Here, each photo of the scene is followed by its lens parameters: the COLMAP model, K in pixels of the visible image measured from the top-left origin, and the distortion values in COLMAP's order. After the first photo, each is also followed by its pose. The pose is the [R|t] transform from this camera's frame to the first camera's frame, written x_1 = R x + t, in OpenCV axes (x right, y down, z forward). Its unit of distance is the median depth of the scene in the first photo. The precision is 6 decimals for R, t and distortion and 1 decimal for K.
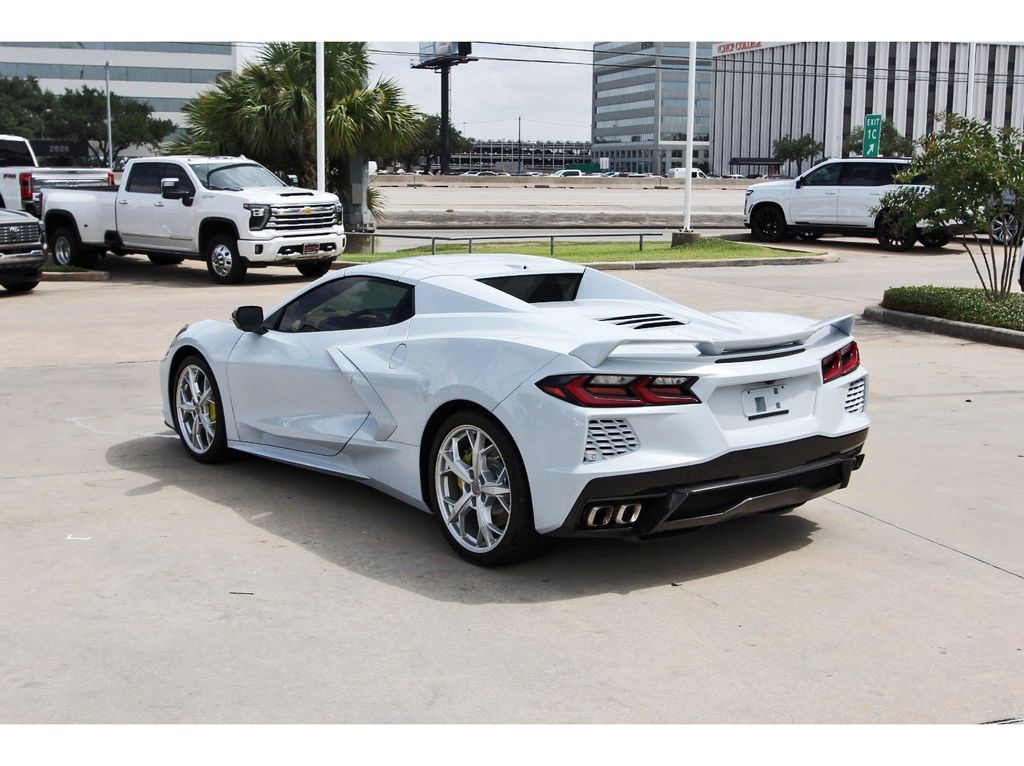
lens RADIAL K [[1367.0, 0, 512.0], [0, 1367.0, 383.0], [0, 0, 1]] dist [-0.010453, 0.007240]
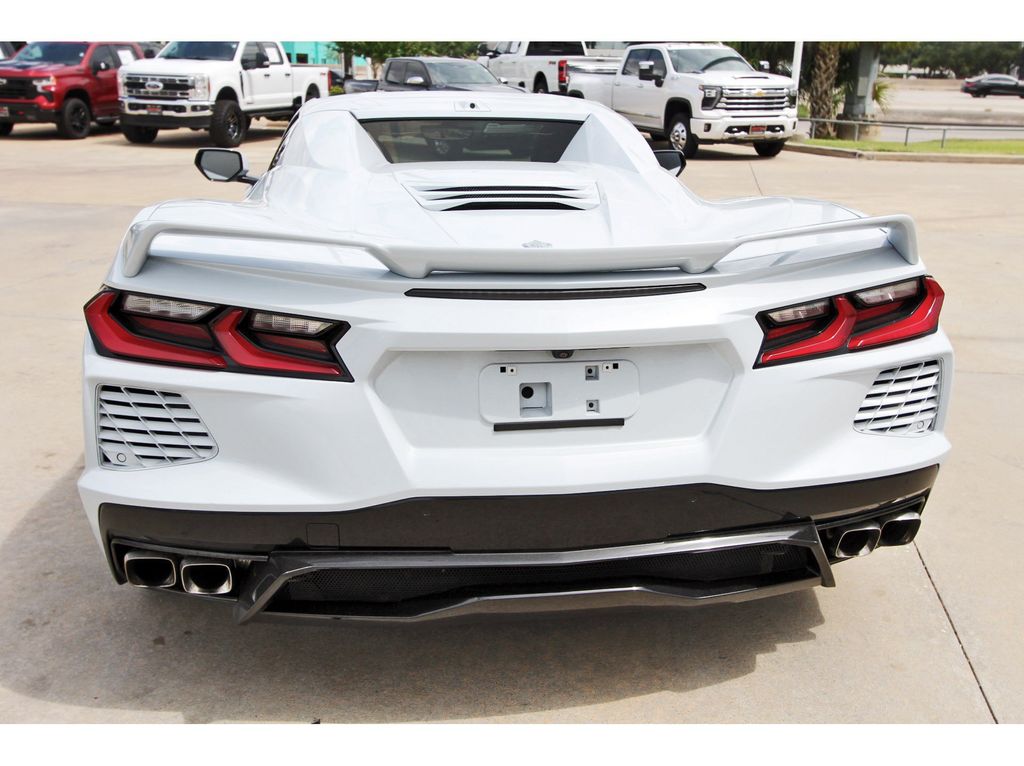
lens RADIAL K [[988.1, 0, 512.0], [0, 988.1, 383.0], [0, 0, 1]] dist [0.007698, 0.017359]
pose [[0.865740, 0.160759, -0.473974, 0.092469], [-0.091949, 0.981980, 0.165111, -0.011880], [0.491976, -0.099361, 0.864920, 0.203592]]
